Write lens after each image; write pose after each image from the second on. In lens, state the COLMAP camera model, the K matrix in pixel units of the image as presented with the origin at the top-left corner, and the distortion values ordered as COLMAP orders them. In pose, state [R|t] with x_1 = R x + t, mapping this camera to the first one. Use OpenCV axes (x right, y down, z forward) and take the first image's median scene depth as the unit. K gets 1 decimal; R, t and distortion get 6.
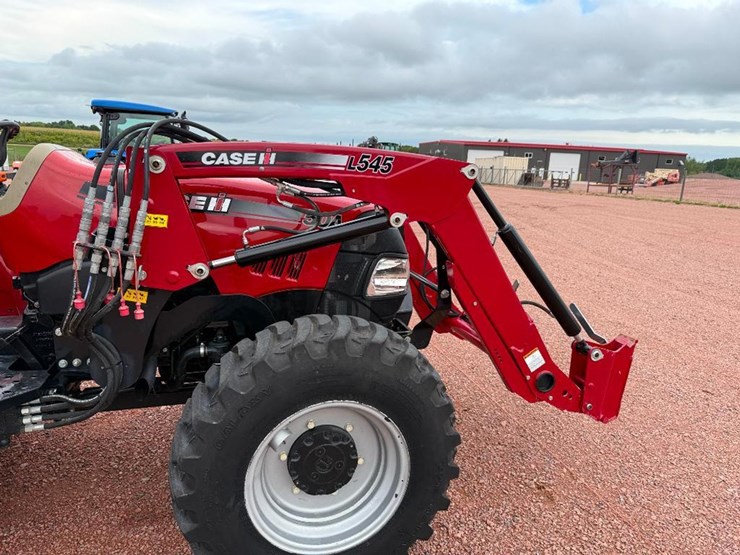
lens RADIAL K [[523.3, 0, 375.0], [0, 523.3, 276.3], [0, 0, 1]] dist [0.066617, -0.098513]
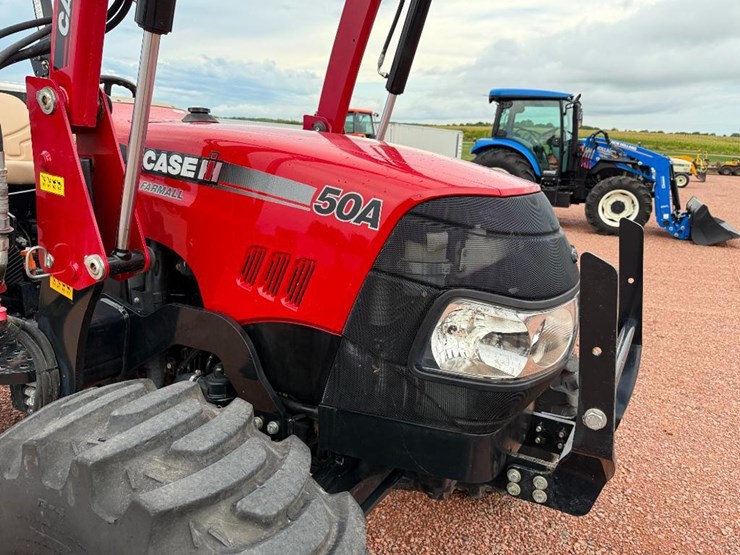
lens RADIAL K [[523.3, 0, 375.0], [0, 523.3, 276.3], [0, 0, 1]] dist [0.066617, -0.098513]
pose [[0.704373, 0.158356, -0.691941, 0.338727], [-0.153823, 0.985687, 0.068995, -0.090226], [0.692963, 0.057838, 0.718650, 0.729463]]
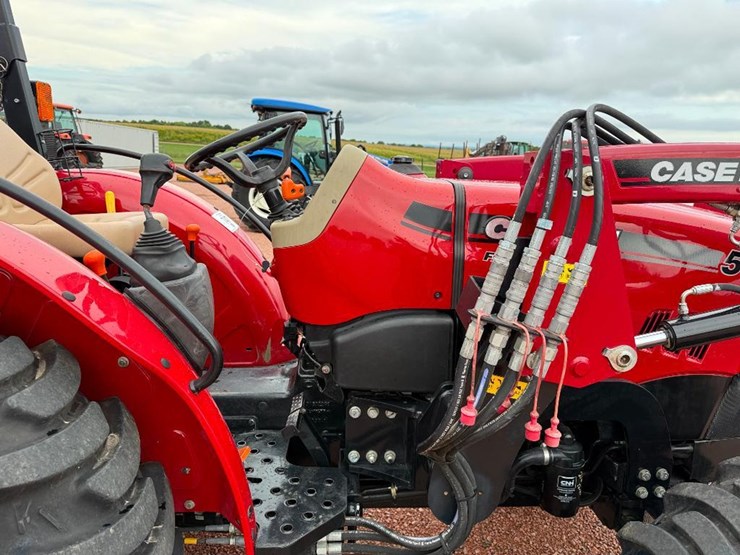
lens RADIAL K [[523.3, 0, 375.0], [0, 523.3, 276.3], [0, 0, 1]] dist [0.066617, -0.098513]
pose [[0.978547, 0.056873, -0.198021, -0.466726], [-0.056772, 0.998368, 0.006193, -0.085564], [0.198050, 0.005182, 0.980178, 0.336764]]
